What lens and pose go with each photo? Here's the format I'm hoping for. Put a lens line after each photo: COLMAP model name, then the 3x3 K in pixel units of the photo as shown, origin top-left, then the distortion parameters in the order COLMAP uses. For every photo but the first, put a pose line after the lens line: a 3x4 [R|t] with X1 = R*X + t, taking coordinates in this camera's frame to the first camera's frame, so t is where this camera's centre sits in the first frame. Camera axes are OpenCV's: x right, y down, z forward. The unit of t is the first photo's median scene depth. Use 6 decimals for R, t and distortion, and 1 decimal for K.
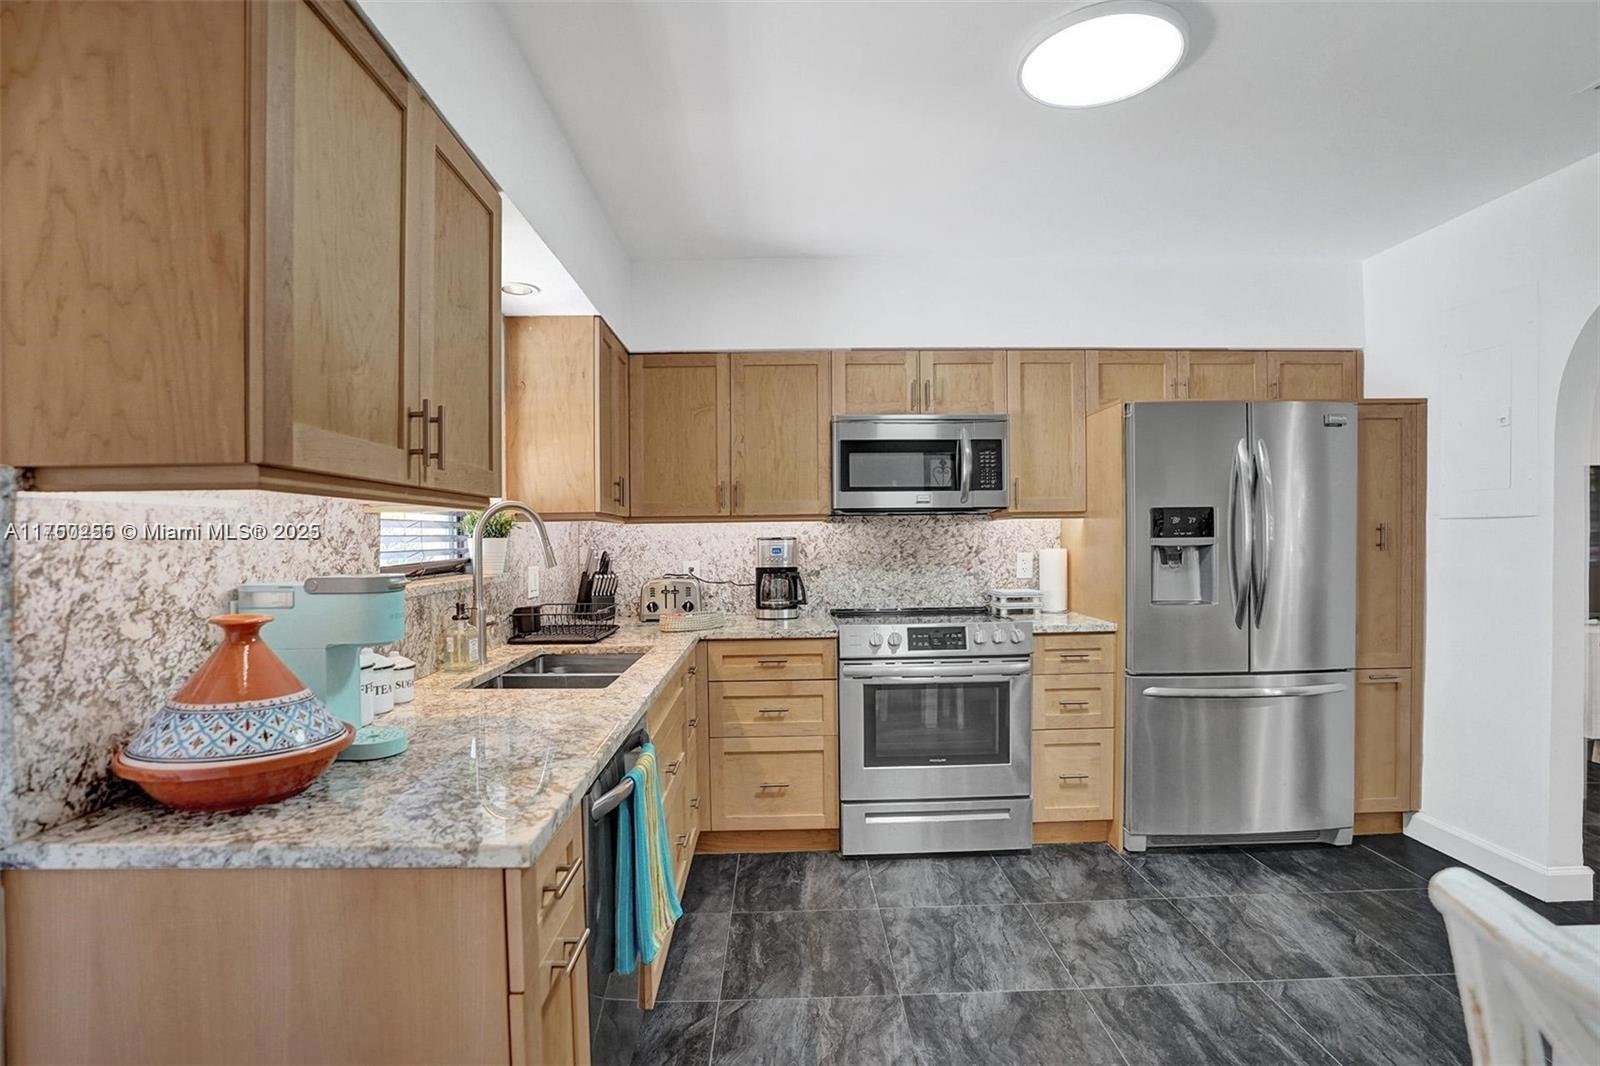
lens RADIAL K [[757.3, 0, 799.4], [0, 757.3, 540.1], [0, 0, 1]] dist [-0.024665, -0.000008]
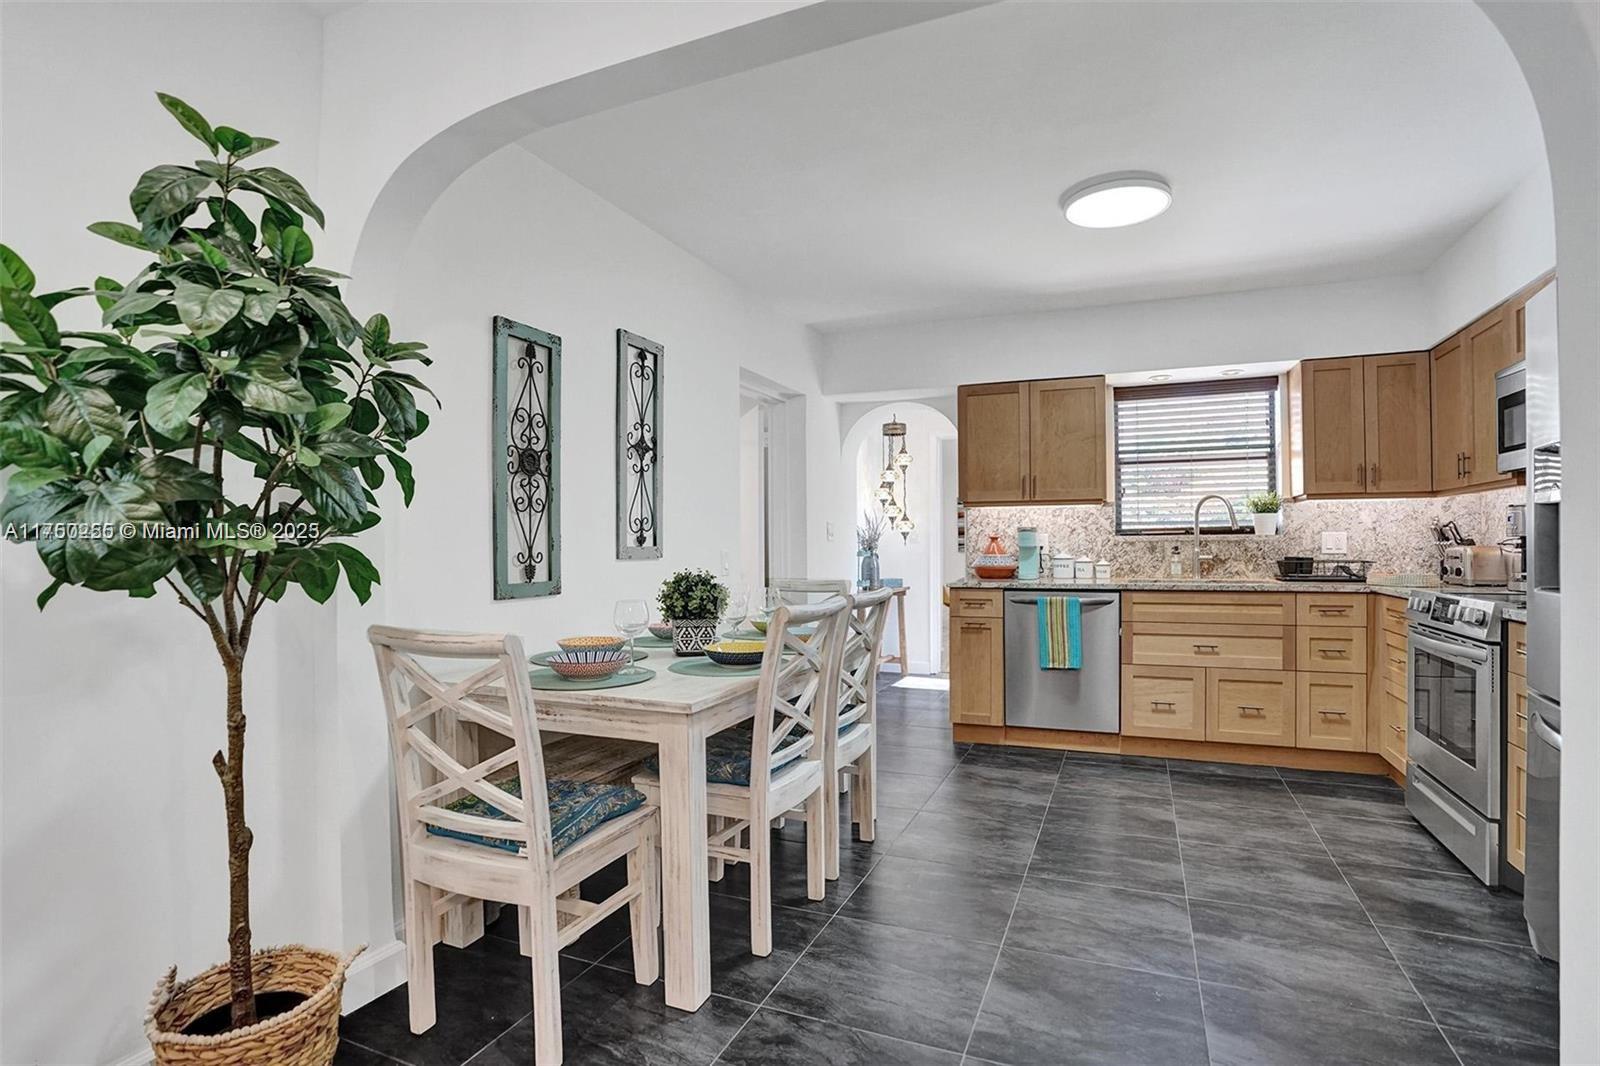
lens RADIAL K [[757.3, 0, 800.3], [0, 757.3, 535.0], [0, 0, 1]] dist [-0.024665, -0.000008]
pose [[-0.414148, 0.009504, -0.910160, 1.697837], [0.010119, 0.999932, 0.005837, 0.029158], [0.910154, -0.006792, -0.414215, 0.848655]]
